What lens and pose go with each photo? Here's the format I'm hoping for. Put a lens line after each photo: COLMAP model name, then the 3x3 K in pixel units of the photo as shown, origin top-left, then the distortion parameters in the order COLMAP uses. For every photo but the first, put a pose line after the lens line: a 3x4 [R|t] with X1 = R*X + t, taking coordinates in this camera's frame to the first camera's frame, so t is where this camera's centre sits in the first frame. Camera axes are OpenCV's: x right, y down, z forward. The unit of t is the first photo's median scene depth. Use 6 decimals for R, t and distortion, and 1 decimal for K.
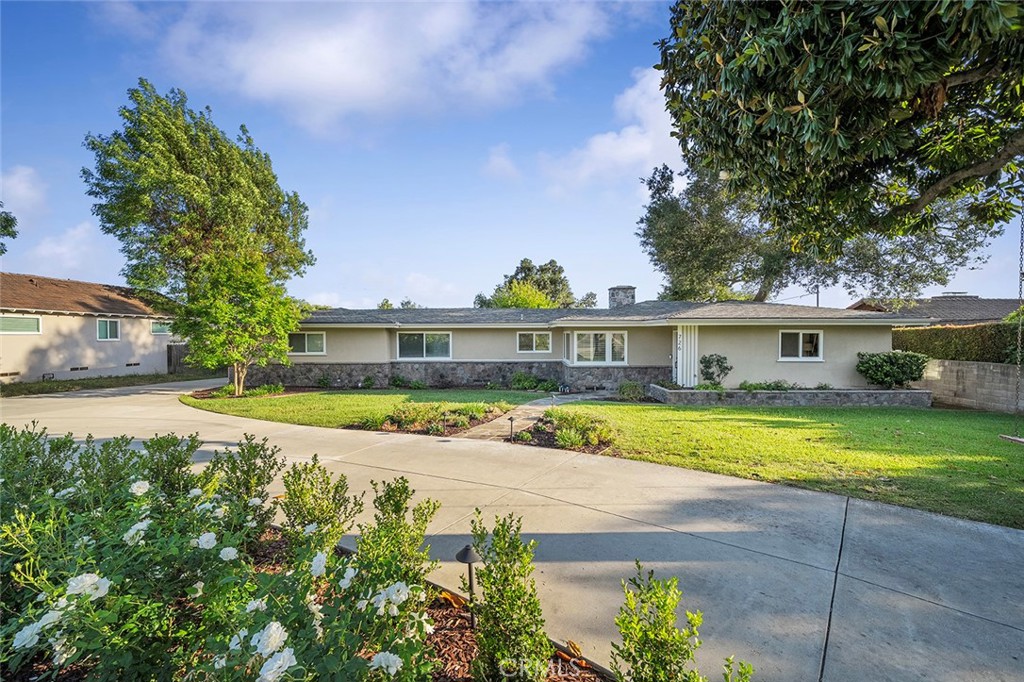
lens RADIAL K [[408.1, 0, 512.0], [0, 408.1, 341.0], [0, 0, 1]] dist [-0.000114, -0.000050]
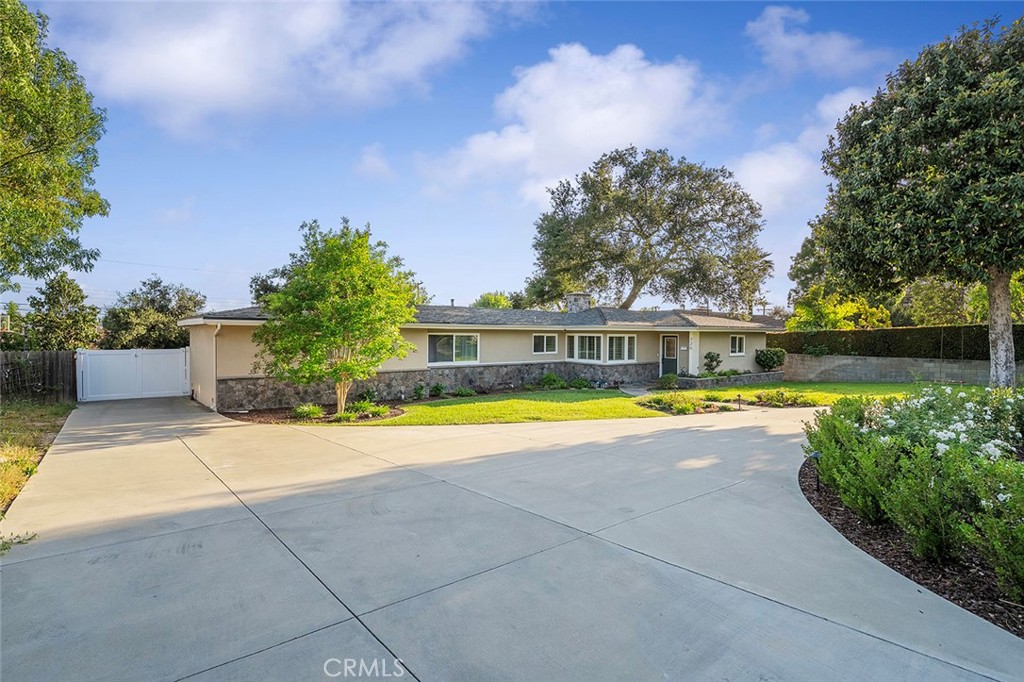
lens RADIAL K [[502.3, 0, 512.0], [0, 502.3, 341.0], [0, 0, 1]] dist [0.000800, 0.000126]
pose [[0.780037, -0.003863, 0.625722, -0.812873], [0.001875, 0.999991, 0.003837, -0.009573], [-0.625731, -0.001820, 0.780037, 0.054011]]
